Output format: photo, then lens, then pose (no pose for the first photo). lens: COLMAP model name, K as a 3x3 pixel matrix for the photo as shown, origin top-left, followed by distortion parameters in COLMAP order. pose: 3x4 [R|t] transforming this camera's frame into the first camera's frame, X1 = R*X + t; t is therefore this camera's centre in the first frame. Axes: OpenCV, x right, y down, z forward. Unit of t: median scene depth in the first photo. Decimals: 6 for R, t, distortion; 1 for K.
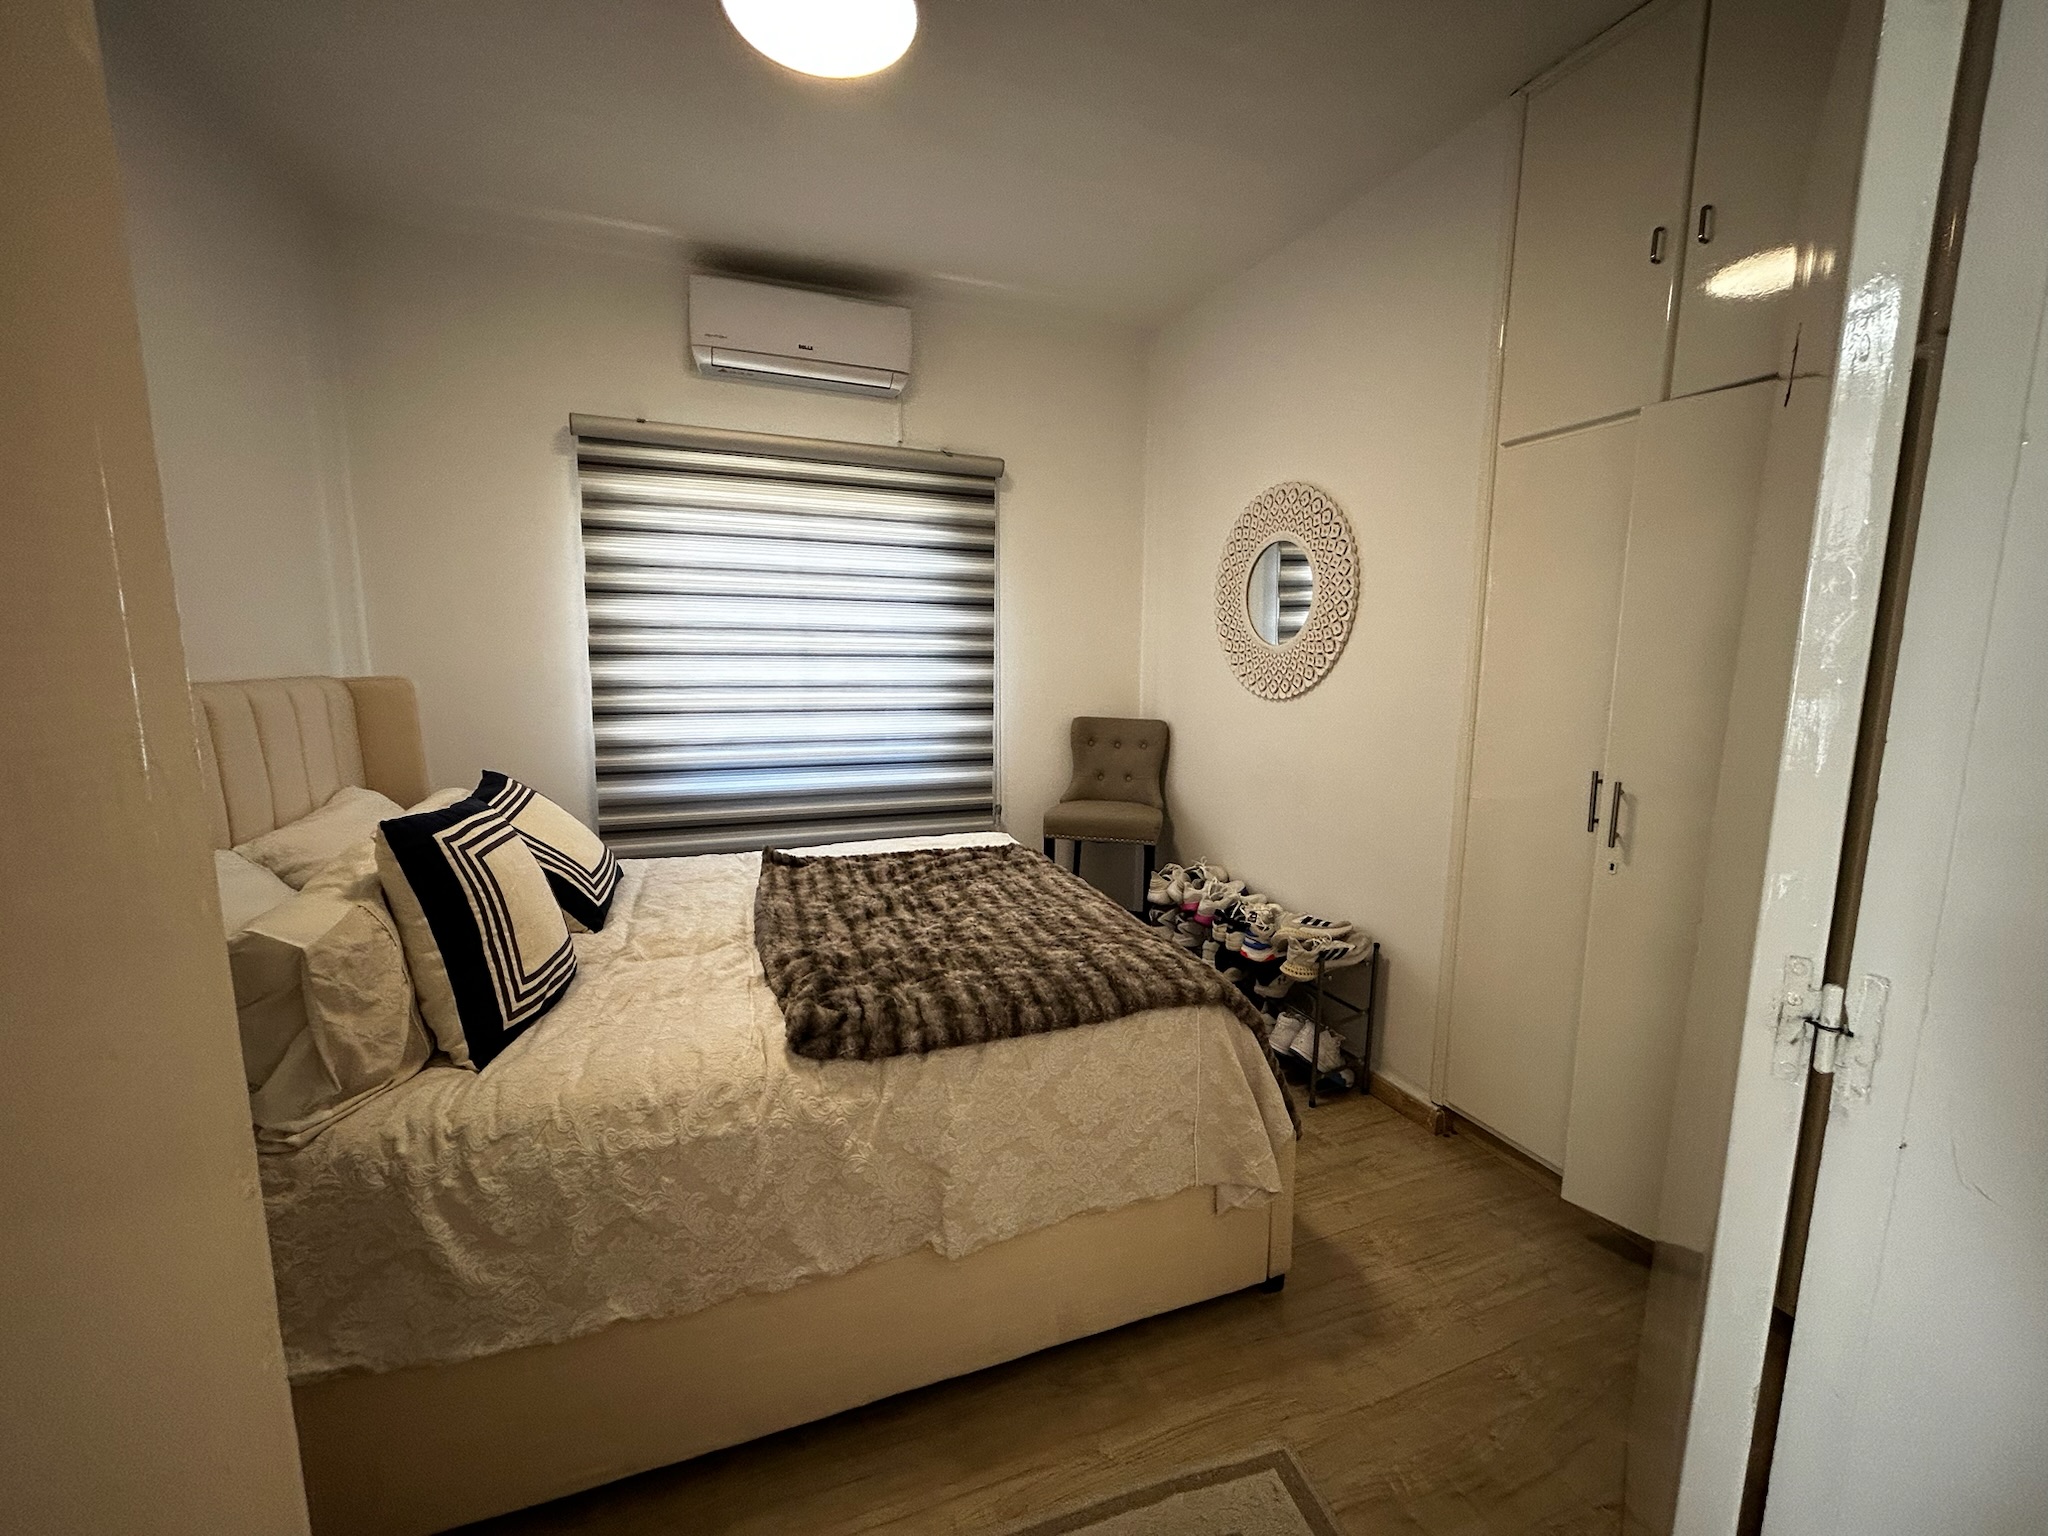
lens RADIAL K [[825.2, 0, 1018.9], [0, 825.2, 772.3], [0, 0, 1]] dist [-0.003218, 0.000186]
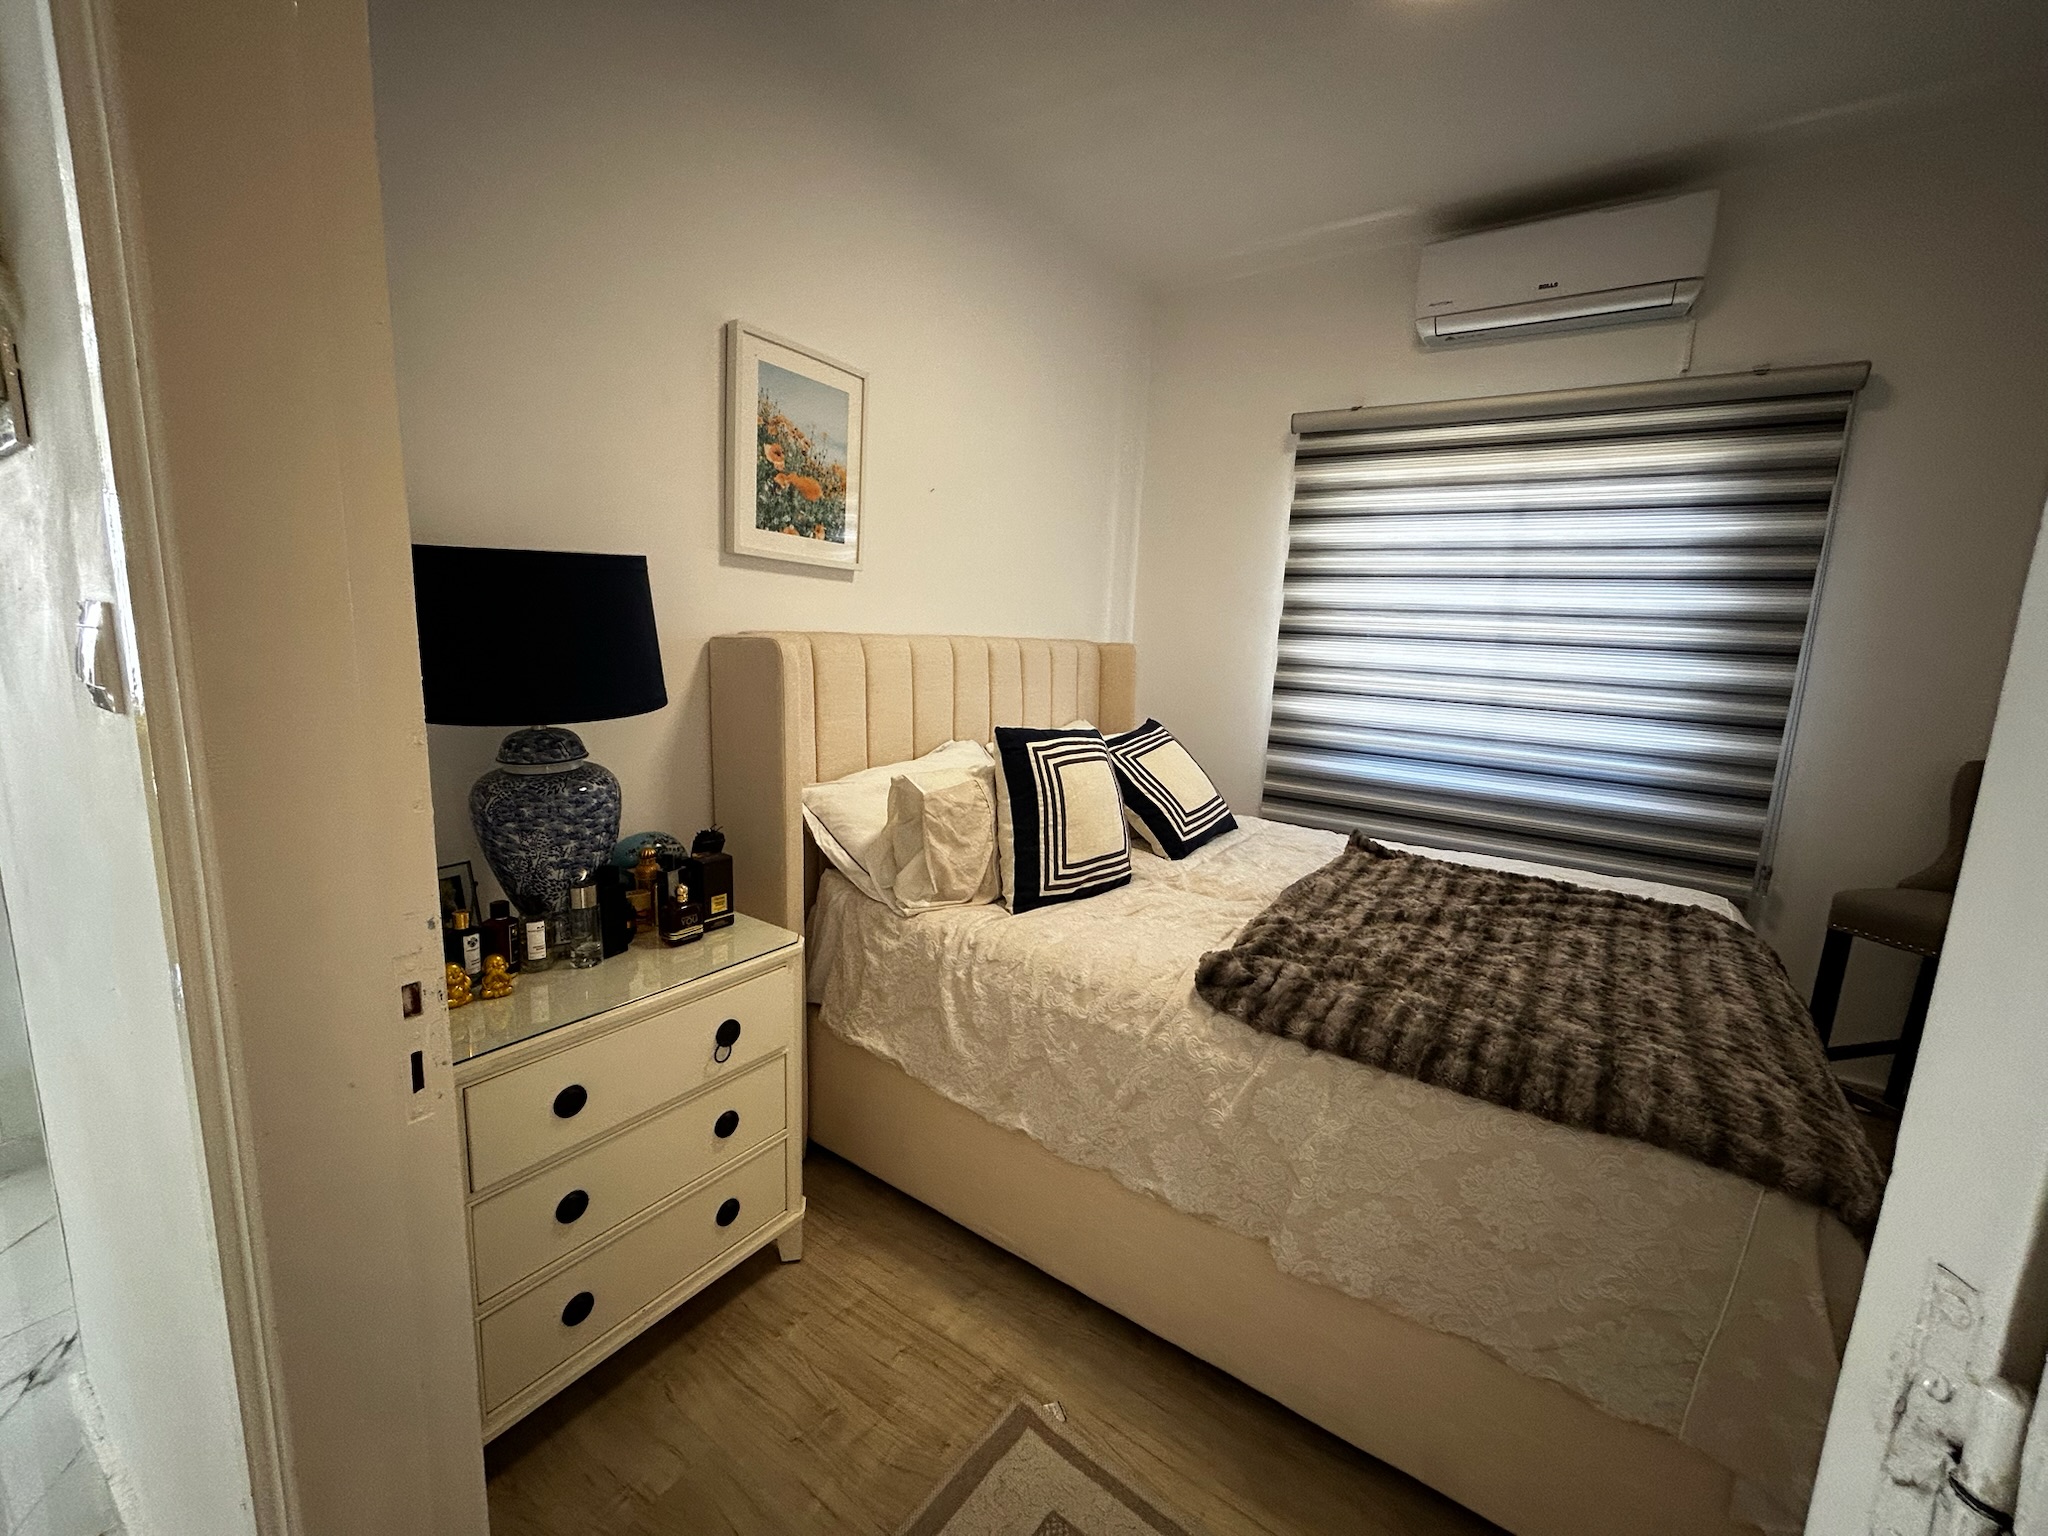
lens RADIAL K [[825.2, 0, 1018.1], [0, 825.2, 769.7], [0, 0, 1]] dist [-0.003218, 0.000186]
pose [[0.572508, 0.155426, -0.805032, 0.350941], [-0.159026, 0.984272, 0.076938, 0.013634], [0.804329, 0.083973, 0.588221, 0.151588]]
